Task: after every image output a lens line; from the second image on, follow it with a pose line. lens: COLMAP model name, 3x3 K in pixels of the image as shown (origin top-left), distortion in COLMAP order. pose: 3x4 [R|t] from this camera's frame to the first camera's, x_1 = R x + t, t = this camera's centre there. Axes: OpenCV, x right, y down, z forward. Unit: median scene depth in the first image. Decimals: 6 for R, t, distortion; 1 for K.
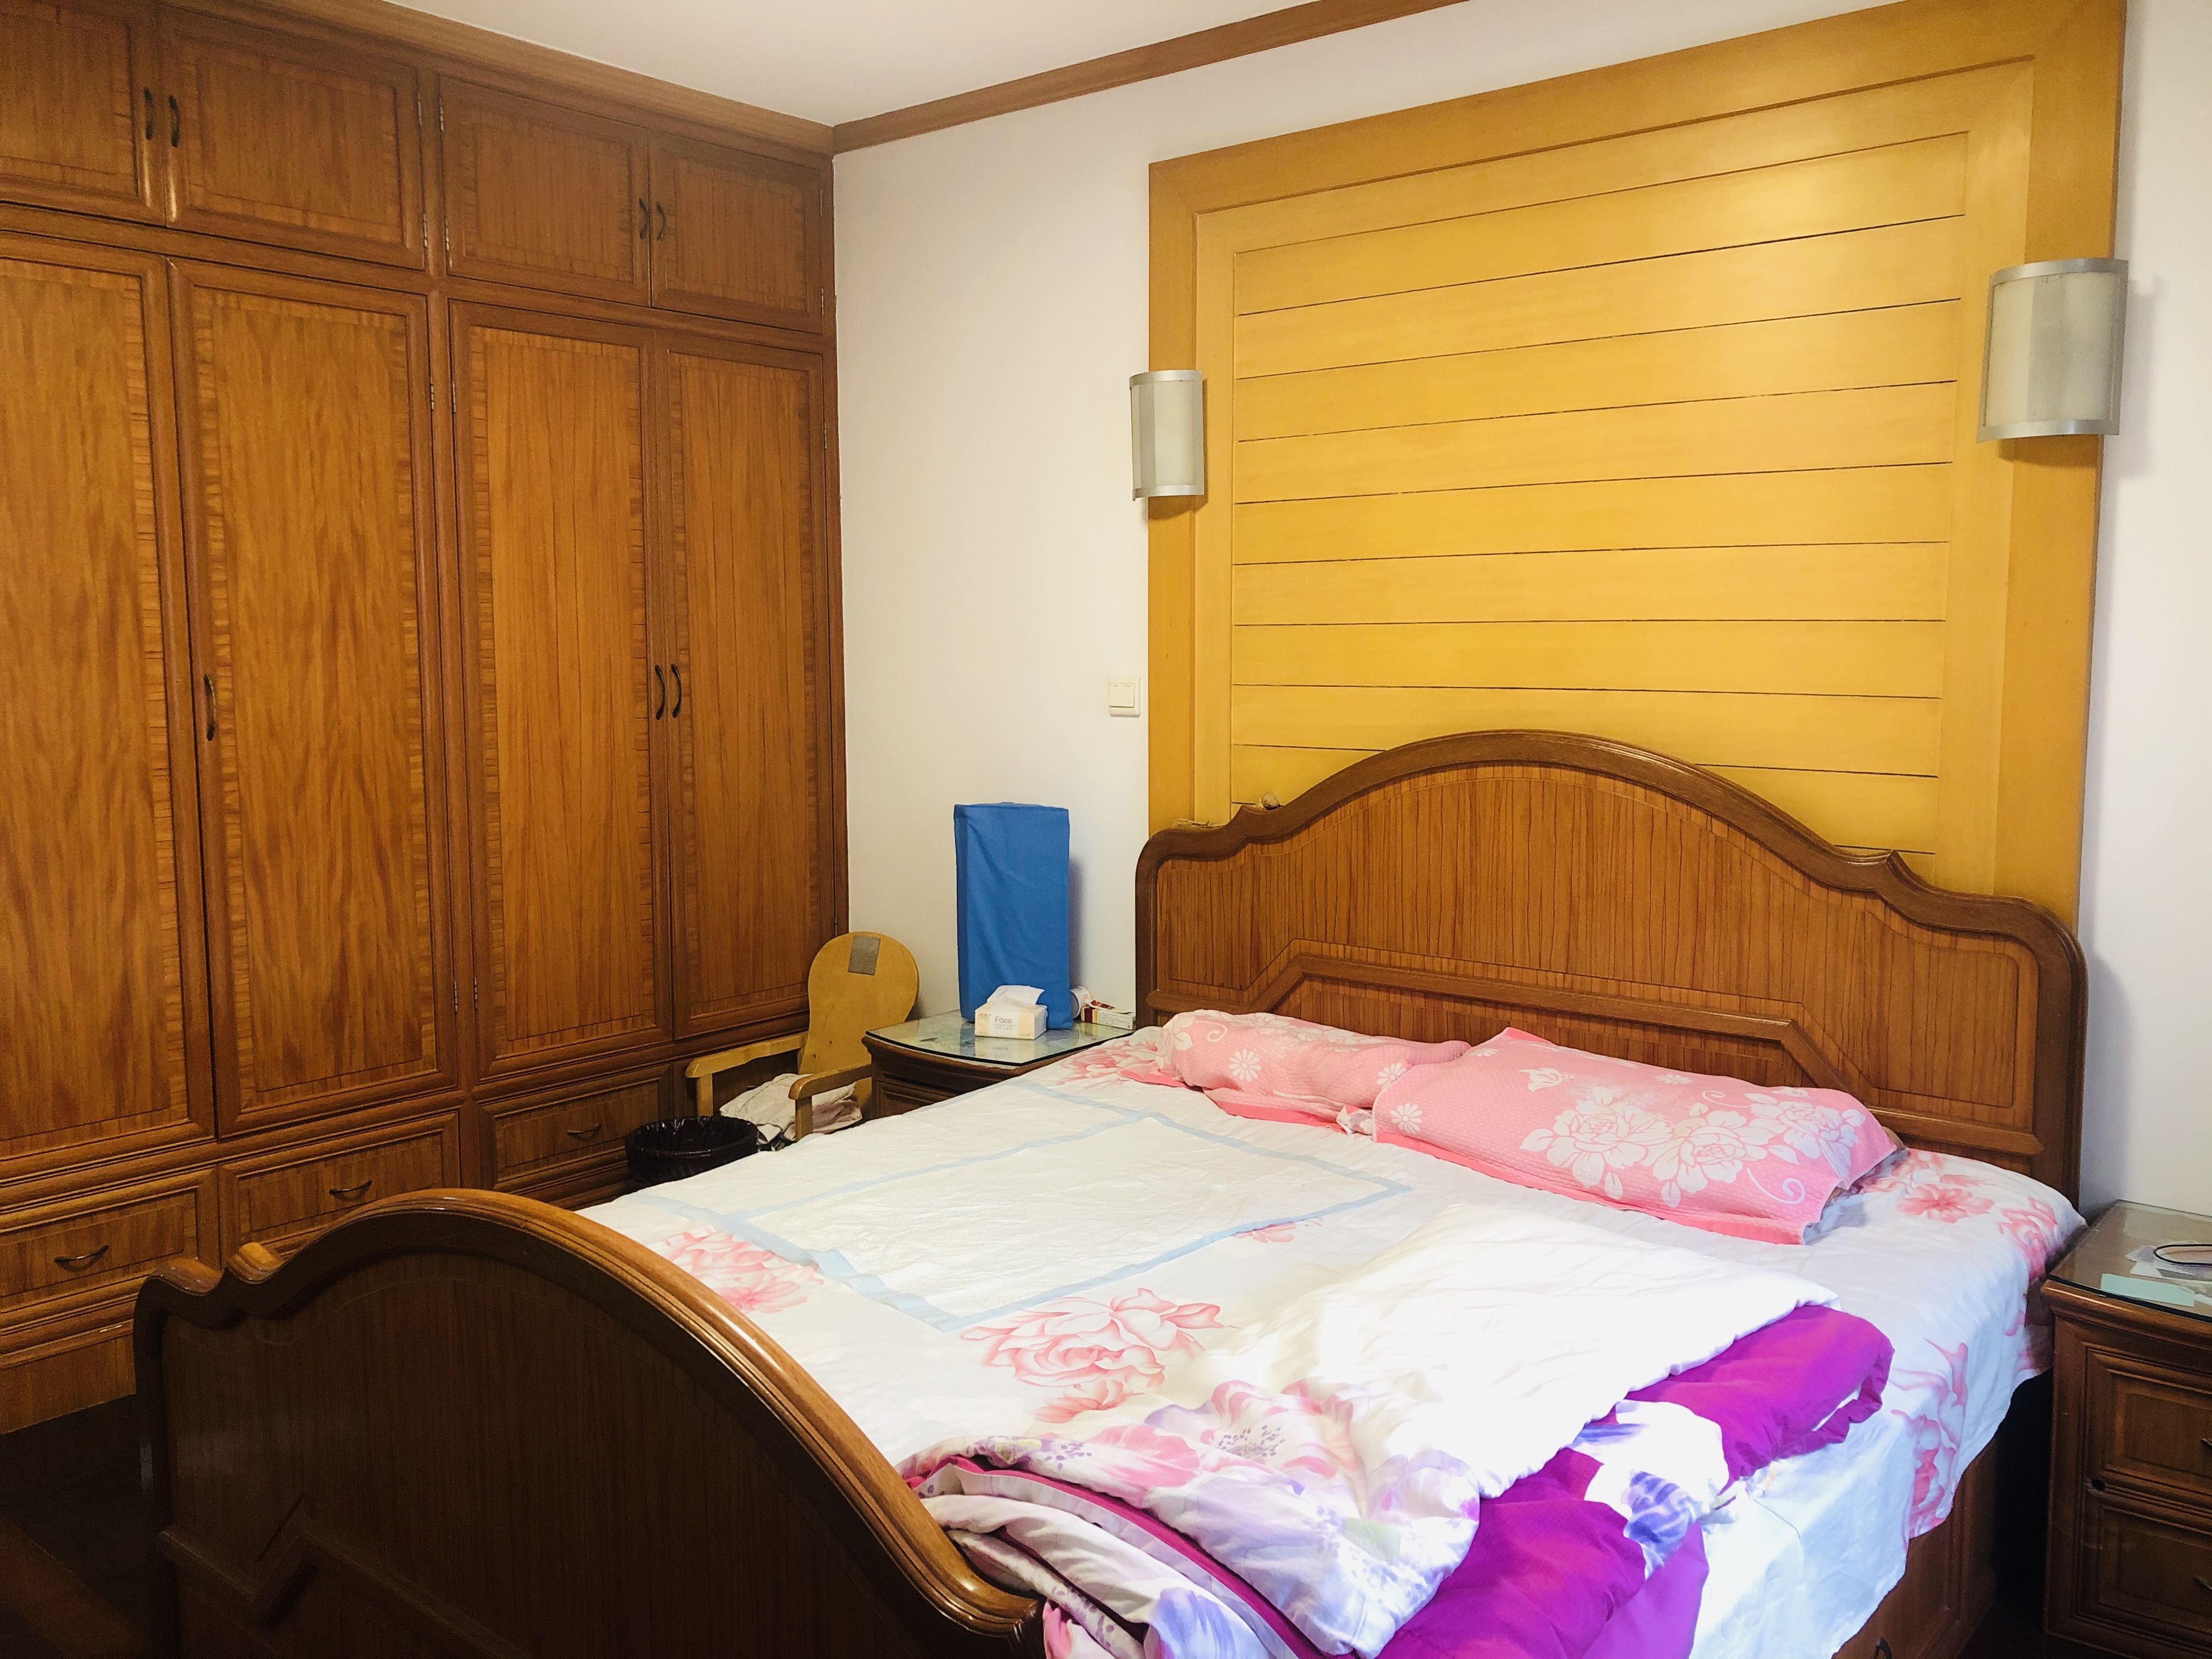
lens RADIAL K [[1825.4, 0, 1110.5], [0, 1825.4, 820.3], [0, 0, 1]] dist [0.044468, -0.019050]
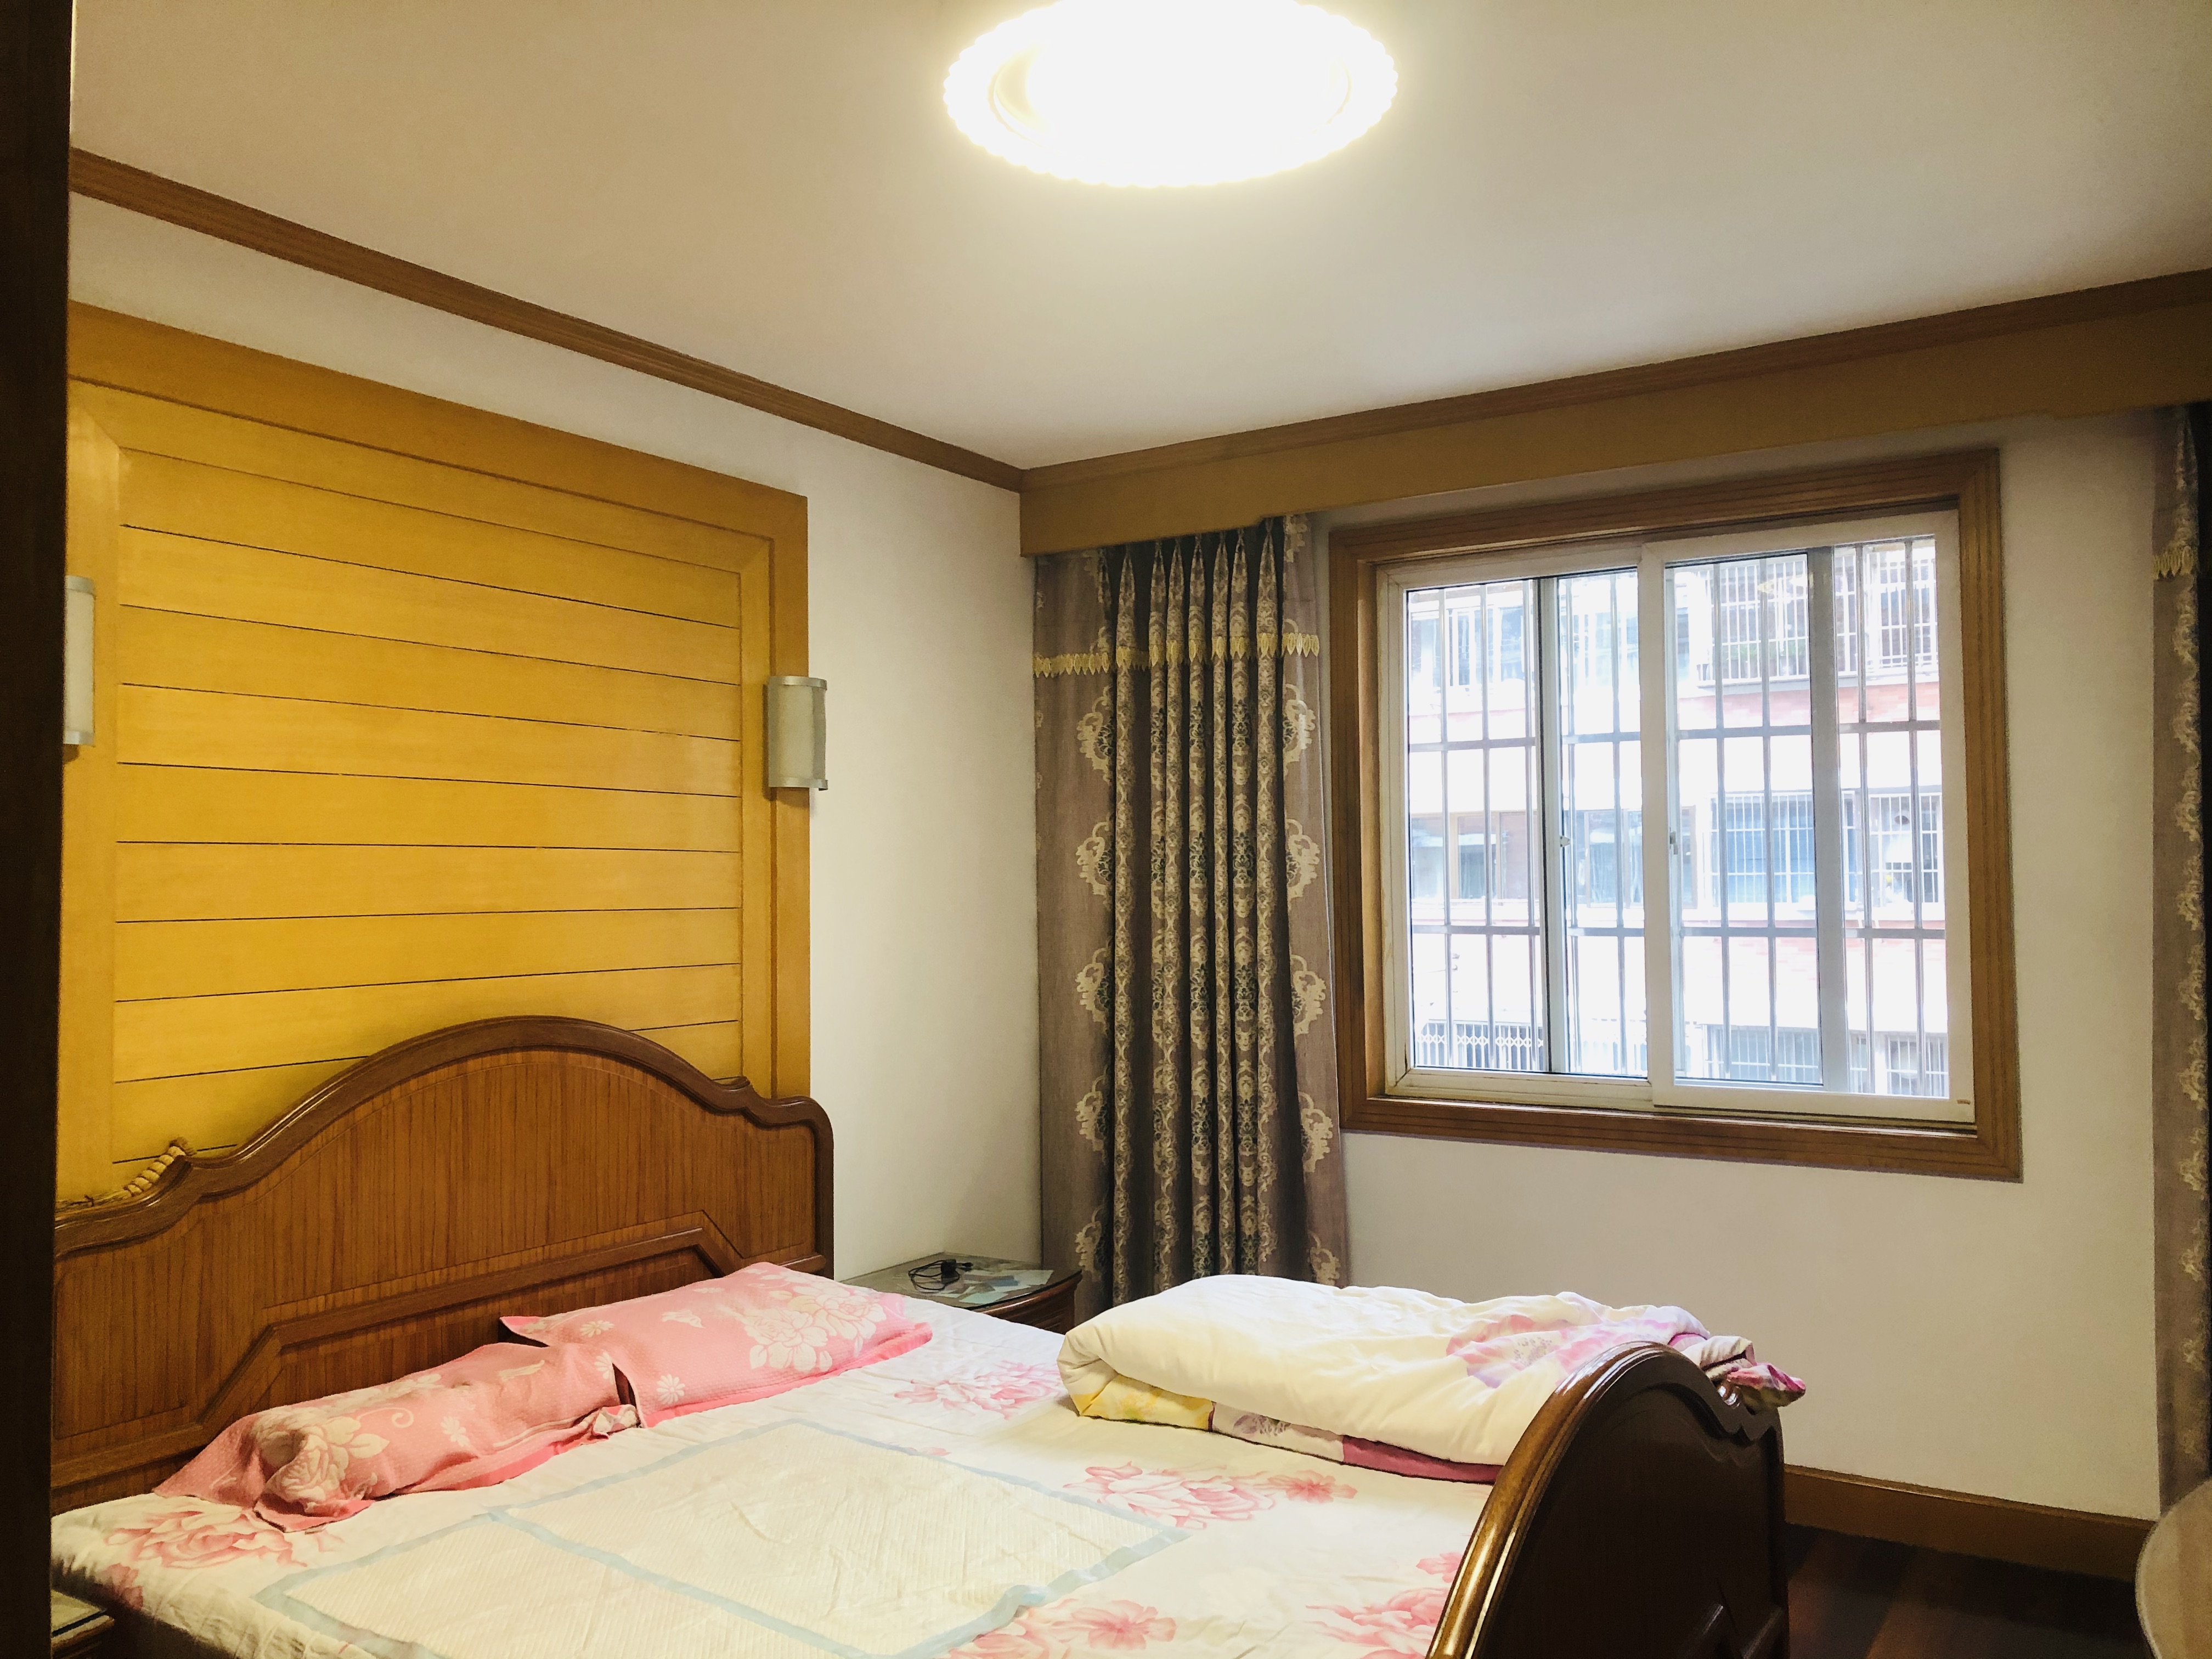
lens RADIAL K [[1825.4, 0, 1110.5], [0, 1825.4, 820.3], [0, 0, 1]] dist [0.044468, -0.019050]
pose [[-0.149414, 0.040376, 0.987950, -0.880374], [0.112424, 0.993380, -0.023595, -0.100517], [-0.982363, 0.107544, -0.152964, 0.844898]]
